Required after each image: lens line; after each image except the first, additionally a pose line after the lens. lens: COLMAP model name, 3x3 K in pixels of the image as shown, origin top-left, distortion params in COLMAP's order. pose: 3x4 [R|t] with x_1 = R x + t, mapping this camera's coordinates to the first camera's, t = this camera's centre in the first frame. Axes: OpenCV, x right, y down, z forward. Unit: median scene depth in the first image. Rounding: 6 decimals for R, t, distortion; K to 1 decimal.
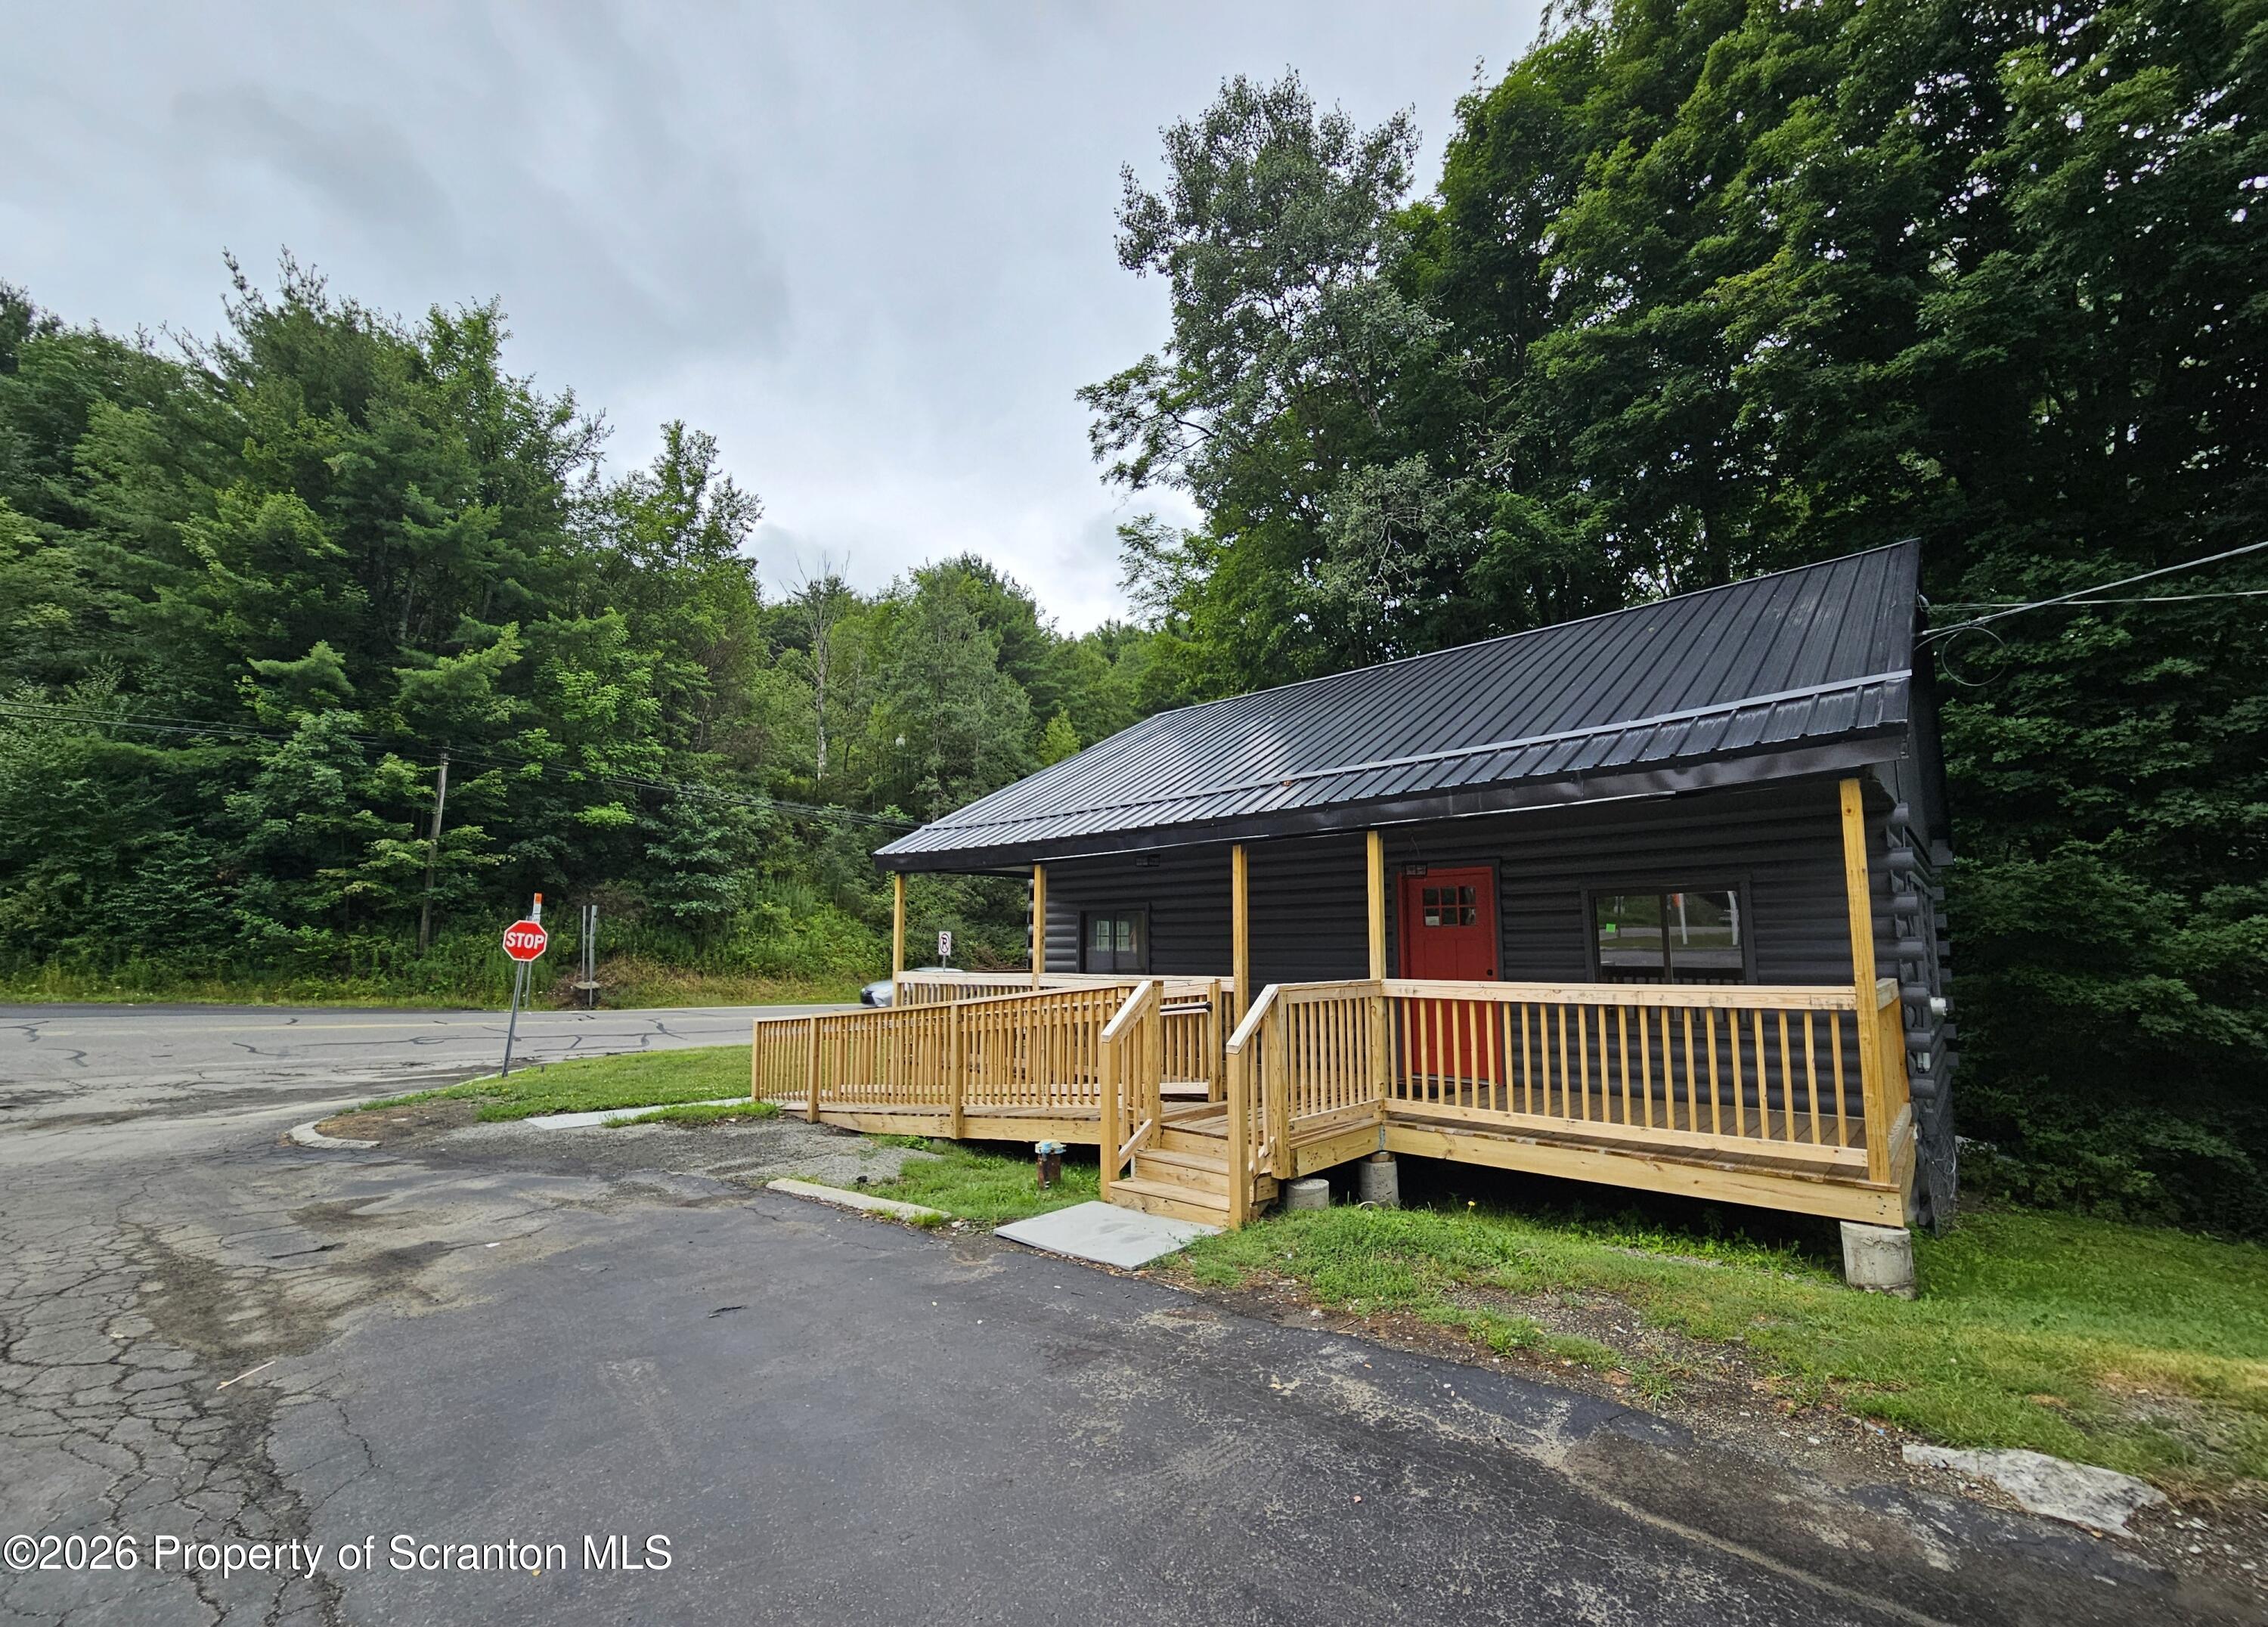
lens RADIAL K [[896.1, 0, 1146.2], [0, 896.1, 874.3], [0, 0, 1]] dist [-0.003154, -0.000029]
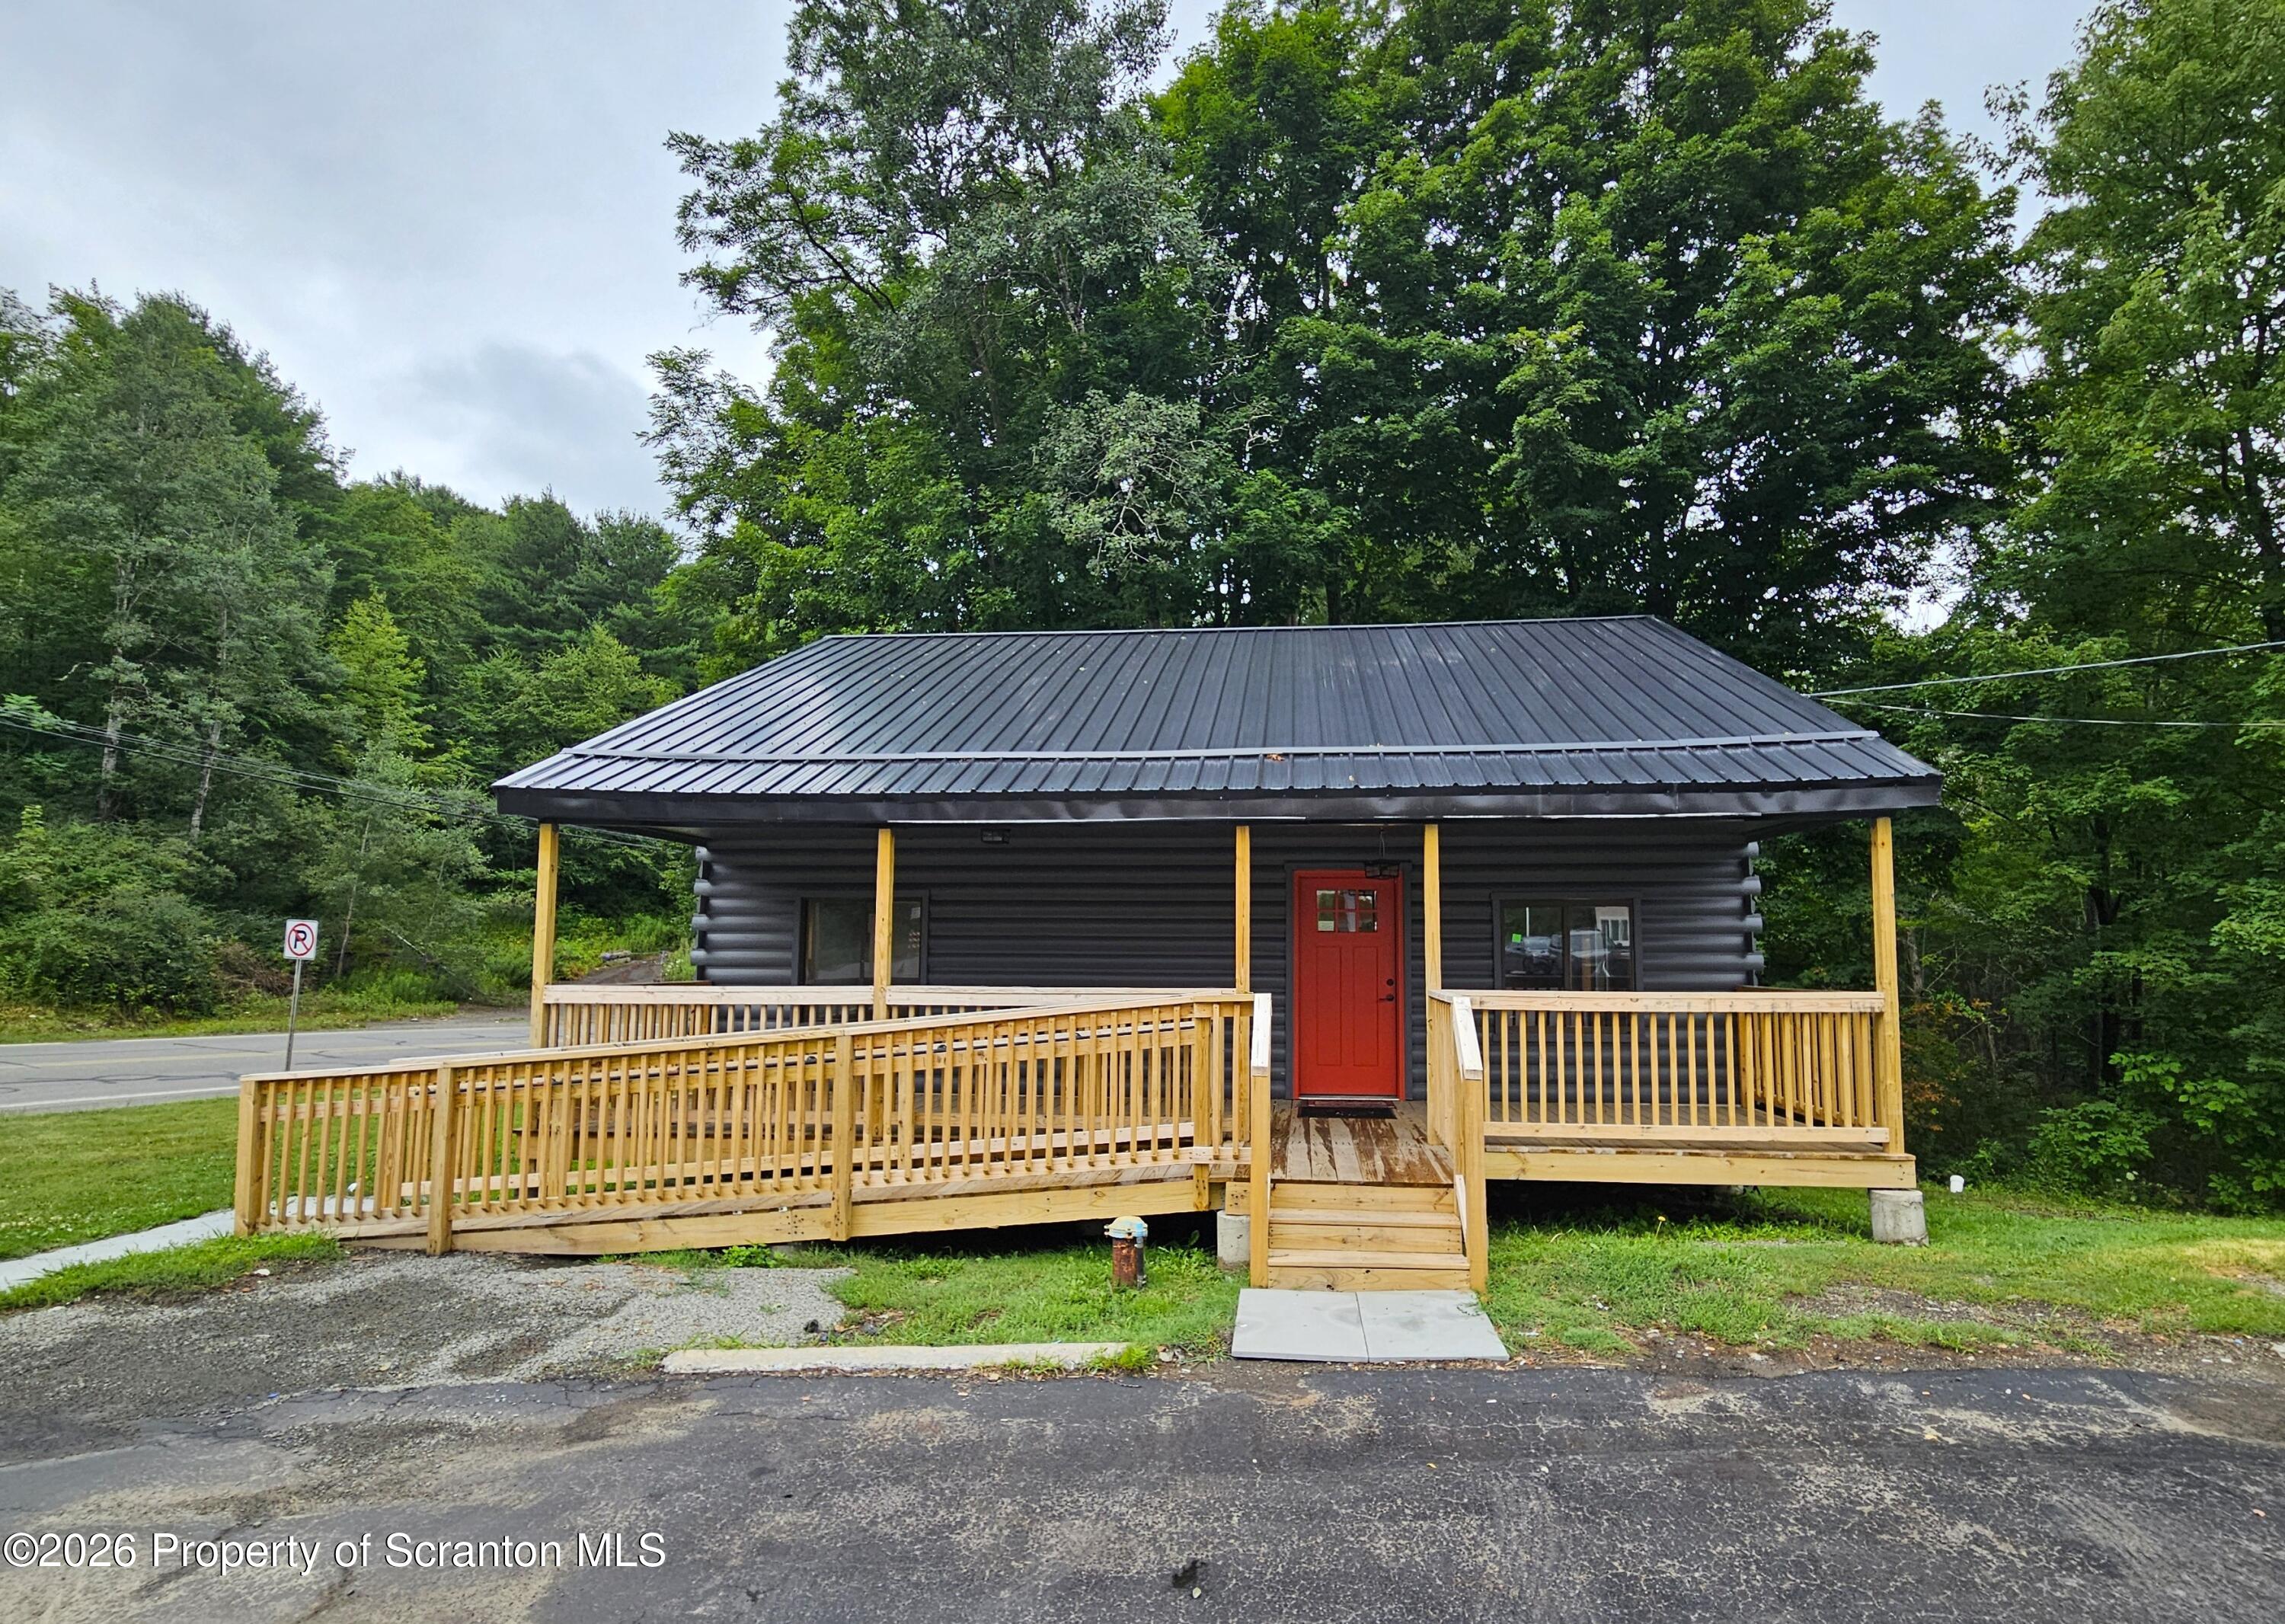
lens RADIAL K [[1032.7, 0, 1172.5], [0, 1032.7, 908.2], [0, 0, 1]] dist [-0.003042, 0.000039]
pose [[0.812625, 0.037969, 0.581549, -0.494201], [-0.058711, 0.998132, 0.016872, 0.029328], [-0.579822, -0.047854, 0.813336, 0.278936]]
